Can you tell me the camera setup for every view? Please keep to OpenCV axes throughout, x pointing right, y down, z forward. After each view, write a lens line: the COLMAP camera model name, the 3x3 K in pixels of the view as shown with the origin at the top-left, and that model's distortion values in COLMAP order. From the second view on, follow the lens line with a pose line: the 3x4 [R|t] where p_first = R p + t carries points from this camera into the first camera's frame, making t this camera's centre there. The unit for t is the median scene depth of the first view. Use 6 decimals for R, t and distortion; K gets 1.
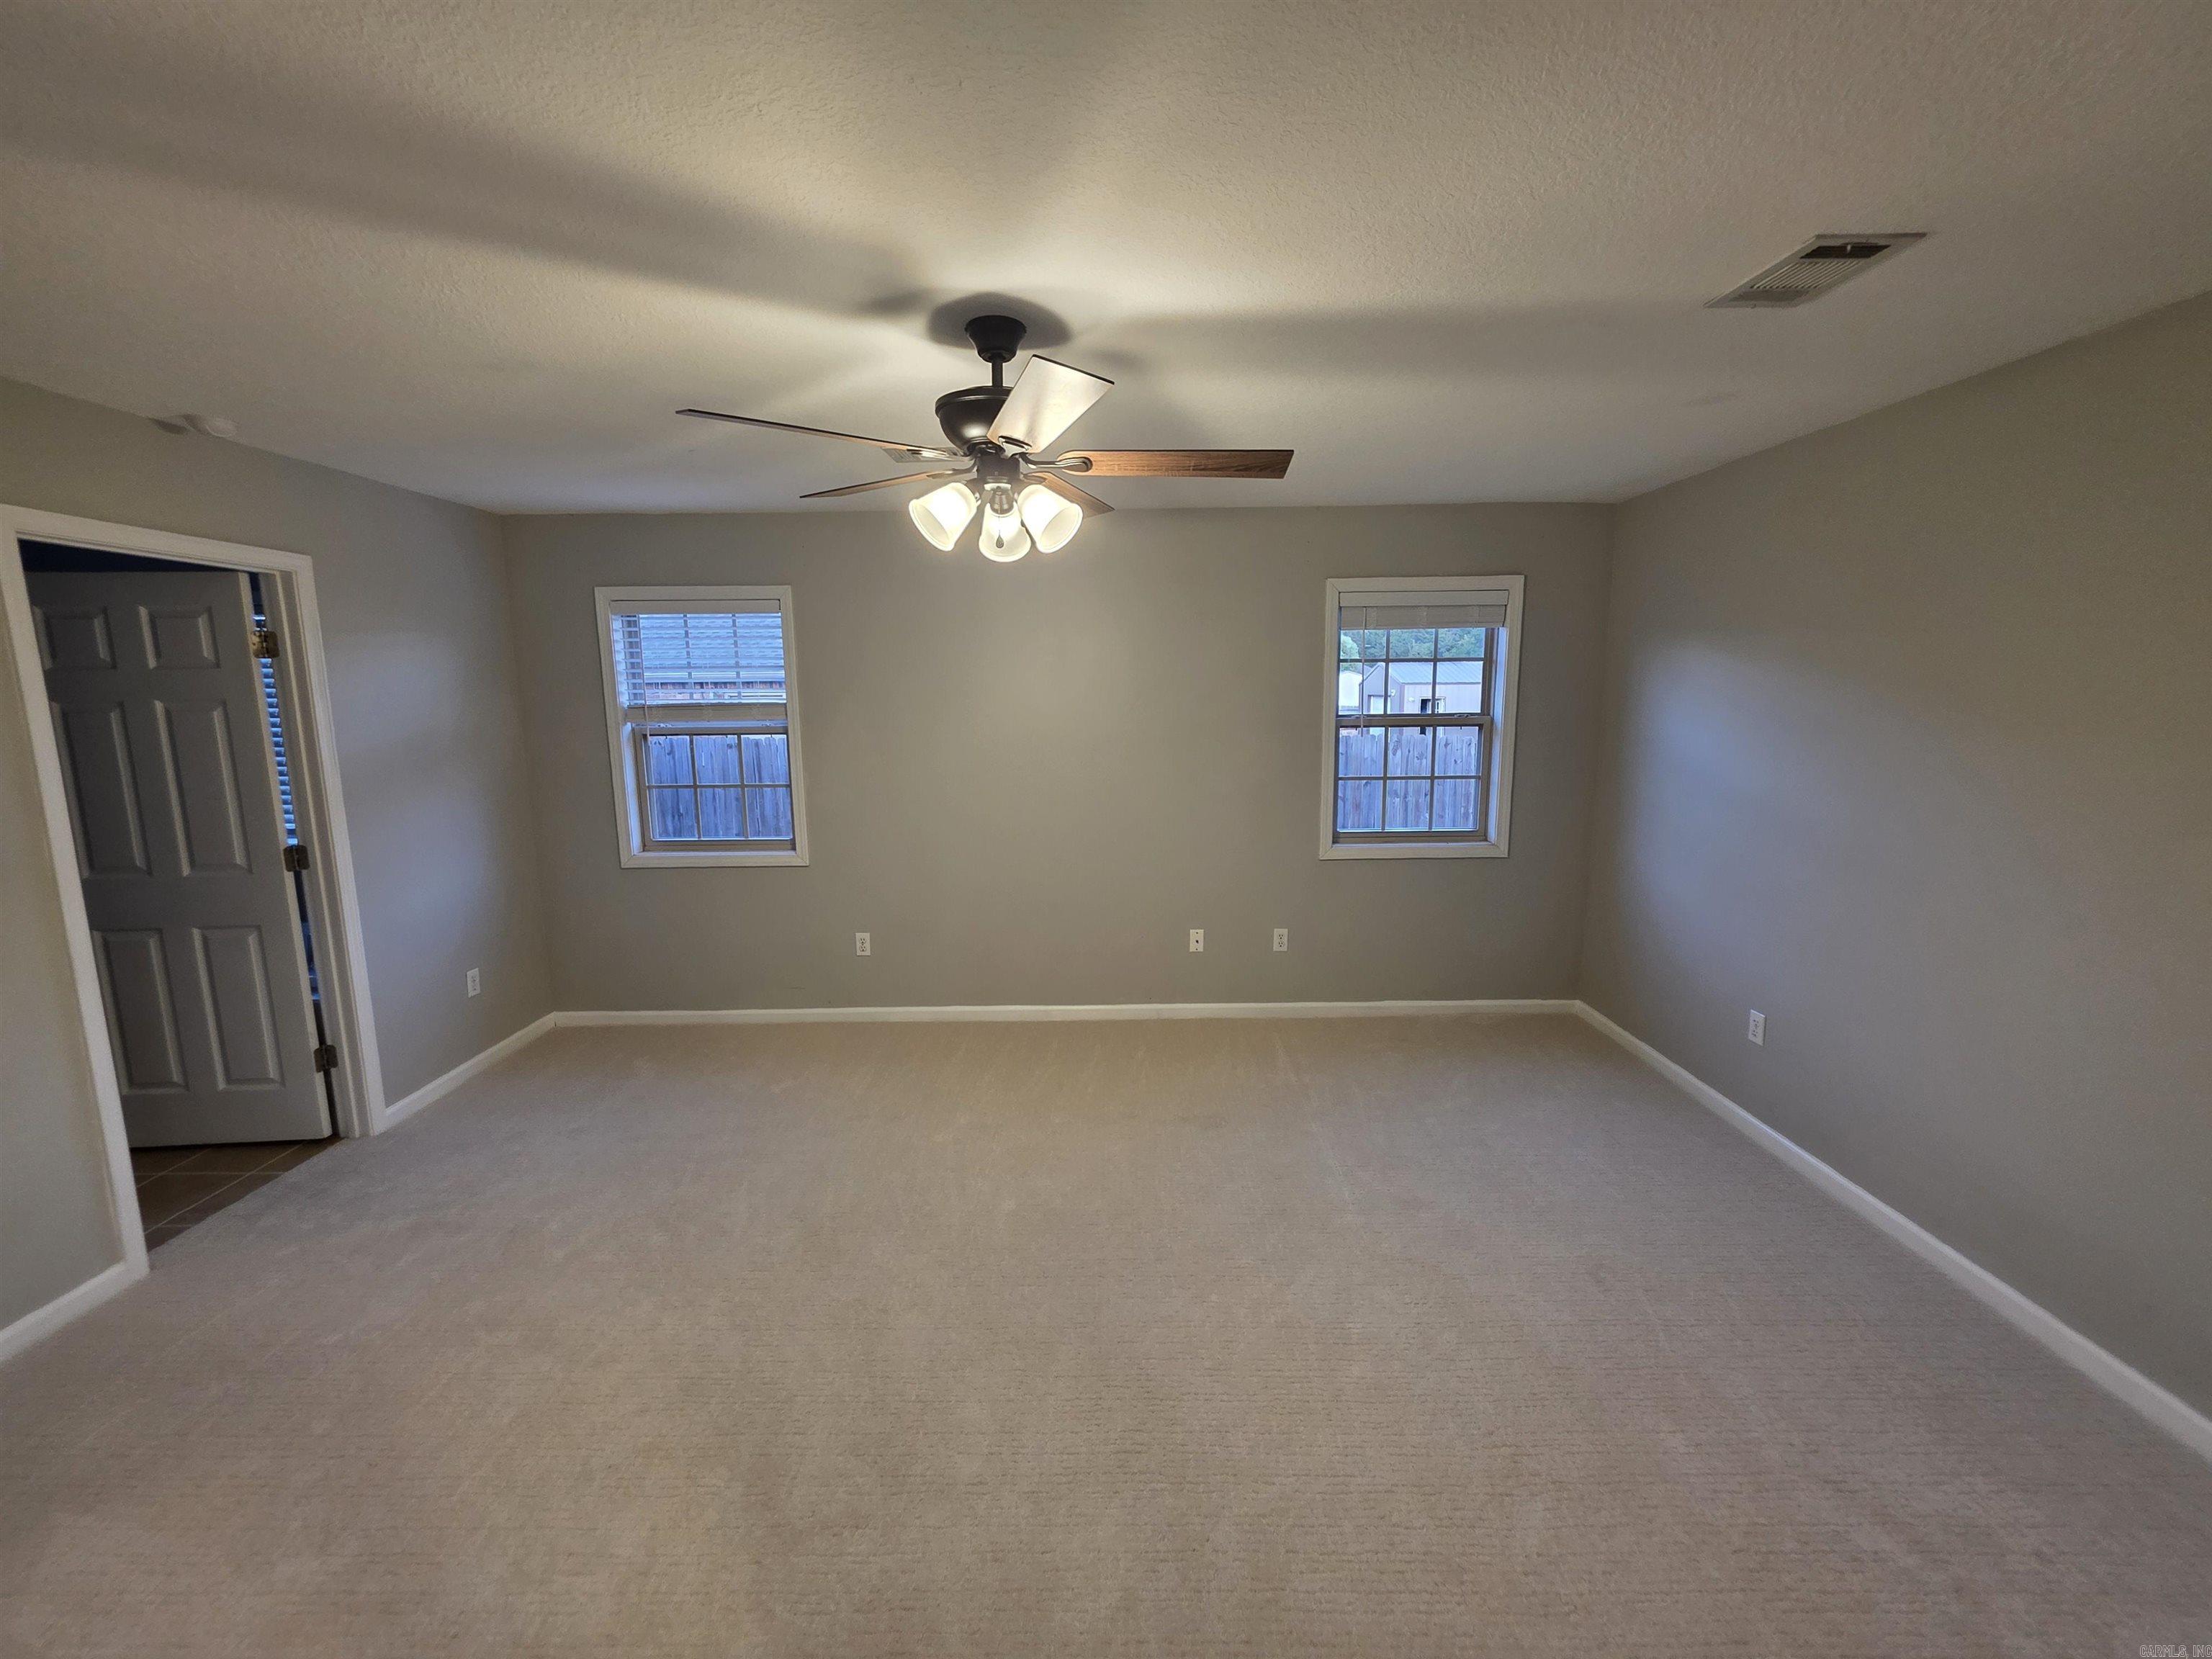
lens RADIAL K [[890.7, 0, 1103.6], [0, 890.7, 825.3], [0, 0, 1]] dist [0.006460, -0.001186]
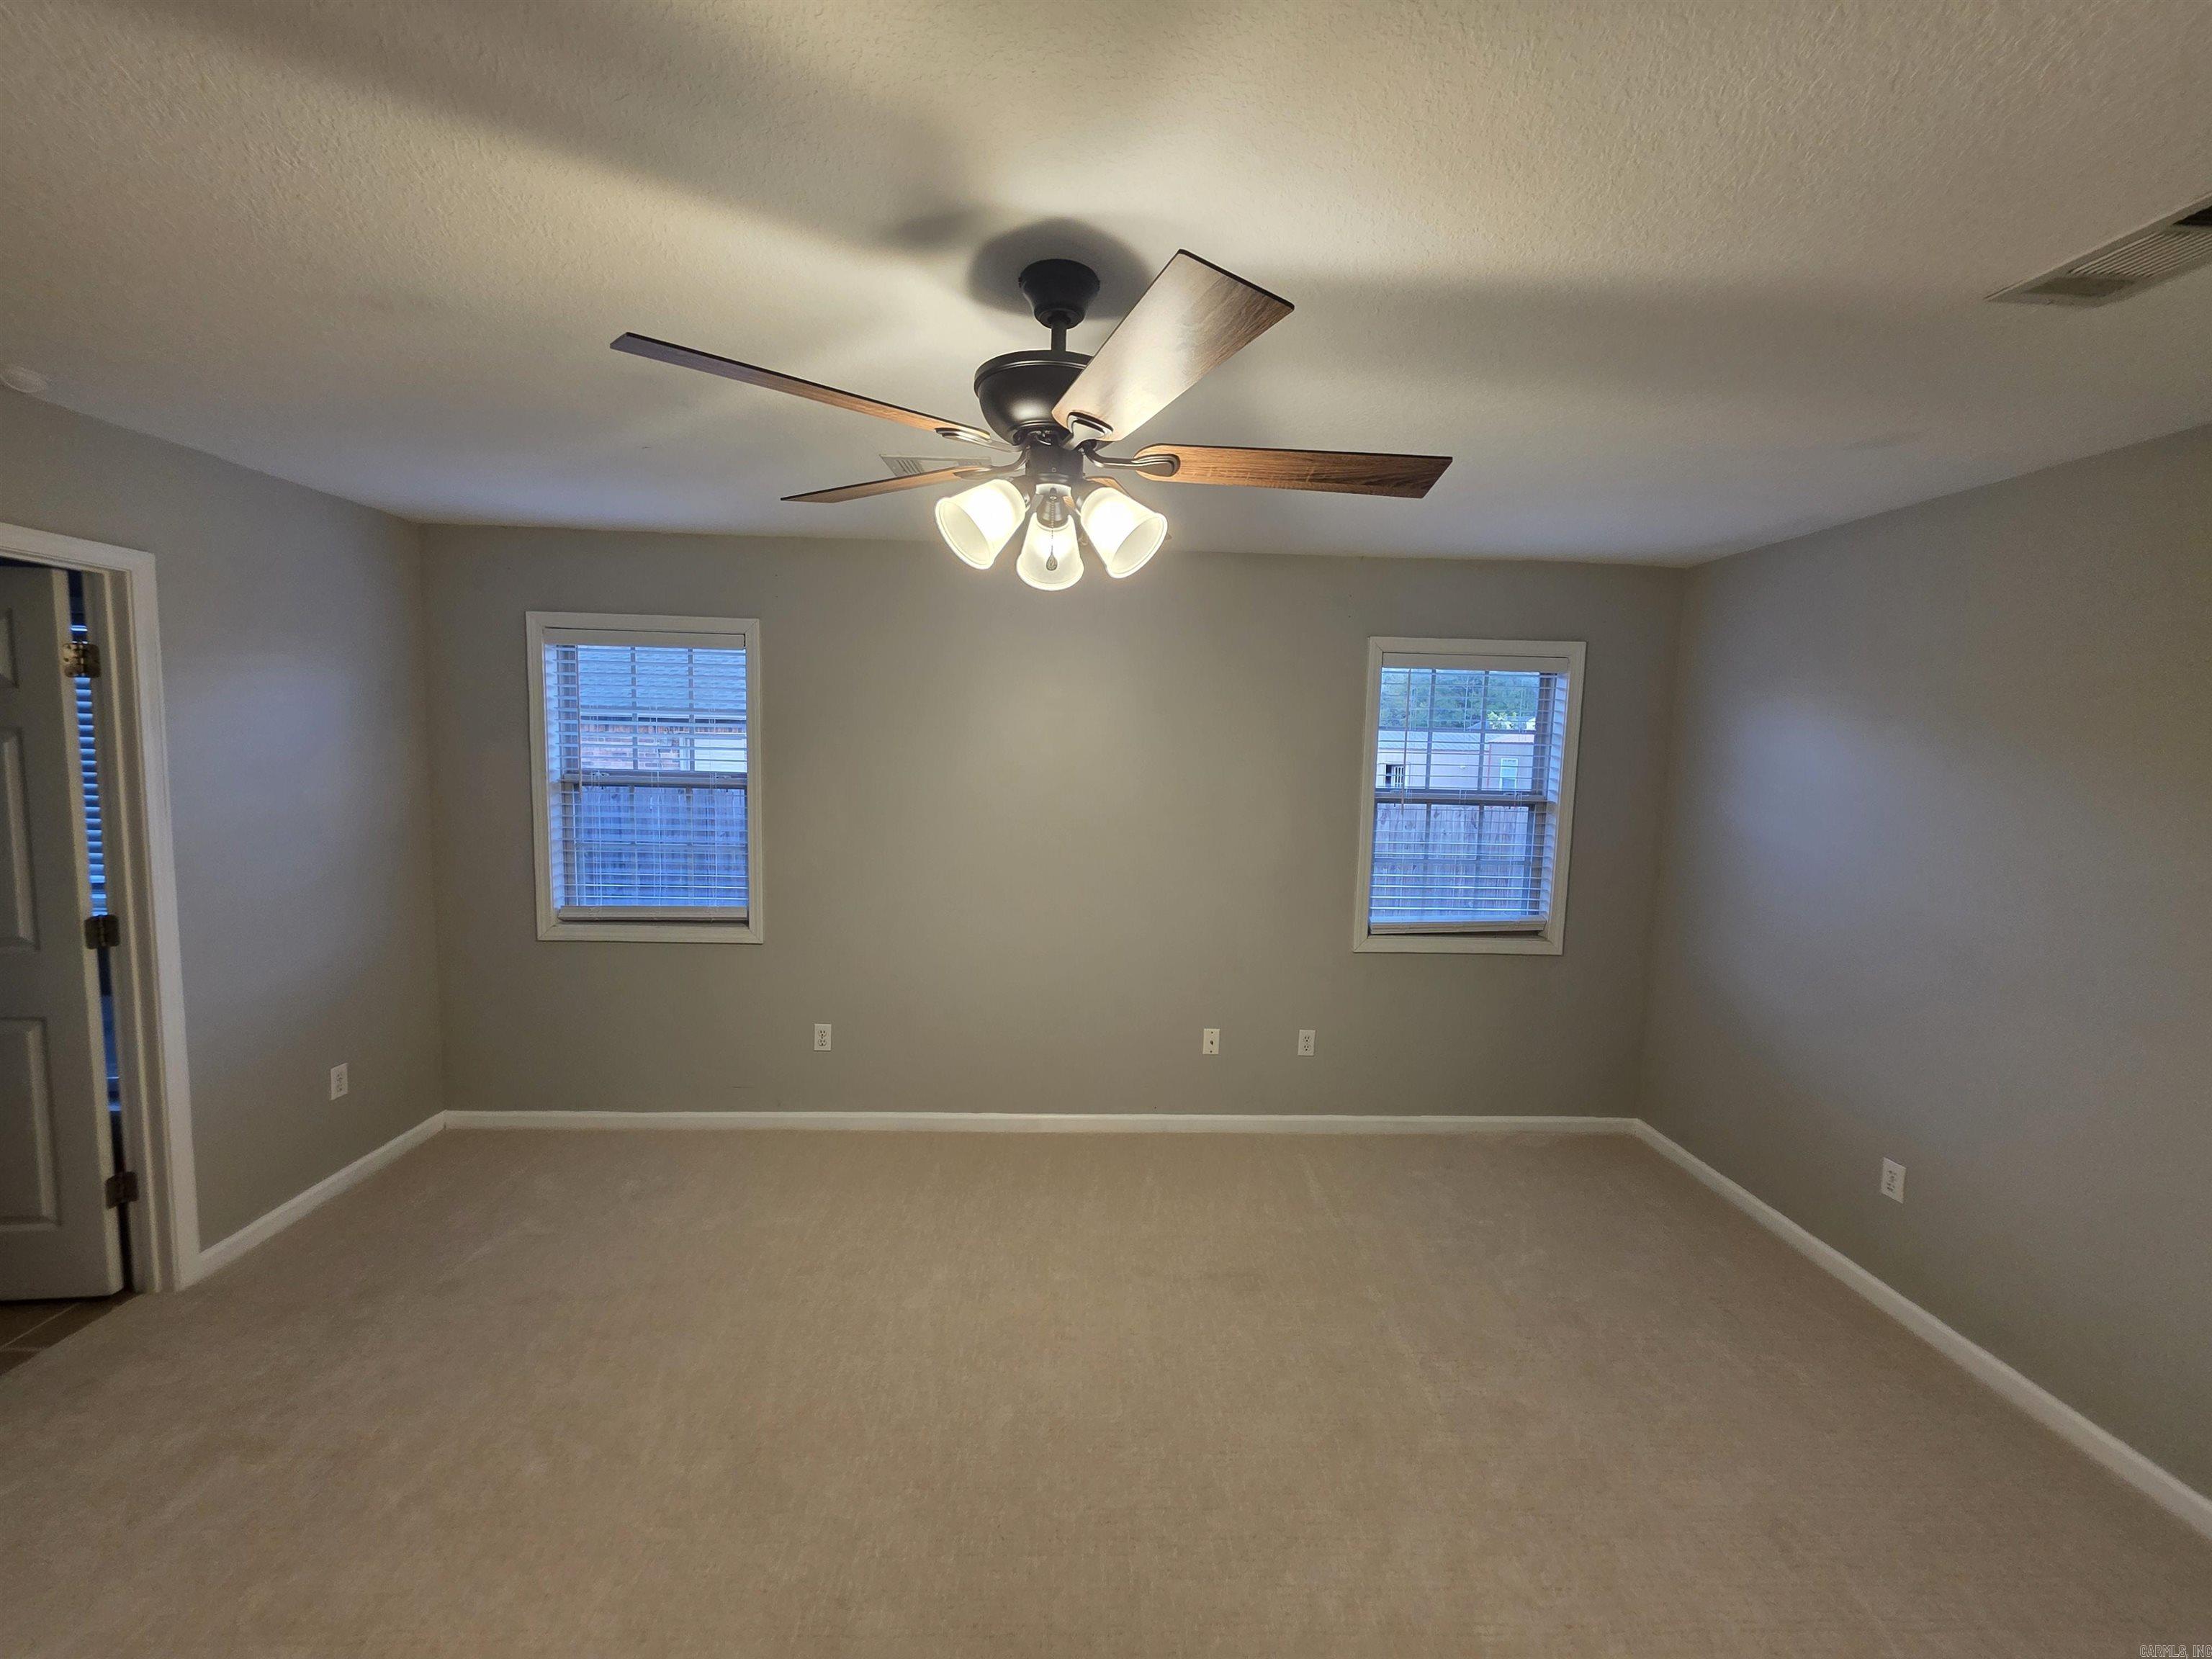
lens RADIAL K [[890.7, 0, 1097.3], [0, 890.7, 826.8], [0, 0, 1]] dist [0.006460, -0.001186]
pose [[0.998678, 0.032714, 0.039651, -0.062687], [-0.030420, 0.997902, -0.057155, -0.034677], [-0.041437, 0.055873, 0.997578, 0.166140]]
